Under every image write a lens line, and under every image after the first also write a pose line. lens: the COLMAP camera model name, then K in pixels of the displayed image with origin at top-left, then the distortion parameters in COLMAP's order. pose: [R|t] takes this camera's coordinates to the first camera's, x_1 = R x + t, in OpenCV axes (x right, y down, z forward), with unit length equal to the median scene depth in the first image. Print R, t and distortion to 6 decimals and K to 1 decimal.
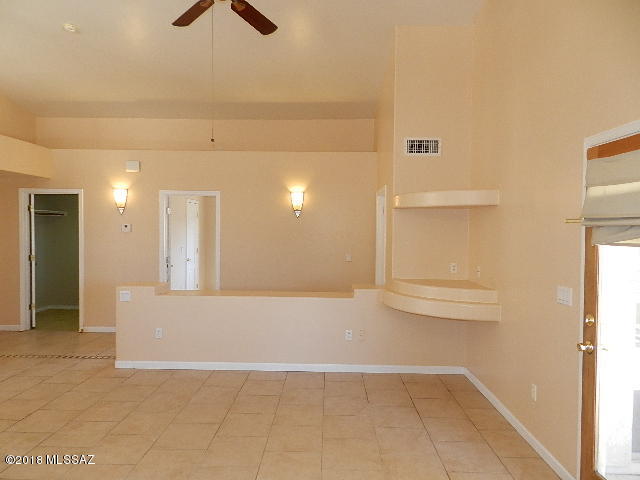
lens RADIAL K [[429.7, 0, 320.0], [0, 429.7, 240.0], [0, 0, 1]] dist [0.016563, -0.005803]
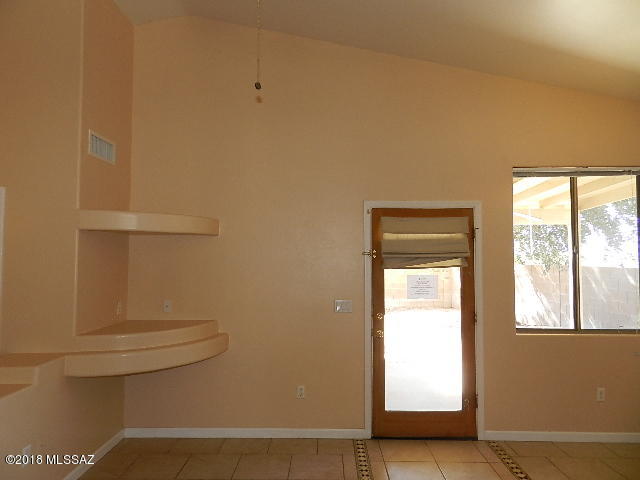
lens RADIAL K [[429.7, 0, 320.0], [0, 429.7, 240.0], [0, 0, 1]] dist [0.016563, -0.005803]
pose [[0.009342, 0.044428, 0.998969, -0.732307], [0.024750, 0.998696, -0.044647, -0.023786], [-0.999650, 0.025142, 0.008230, 0.898208]]
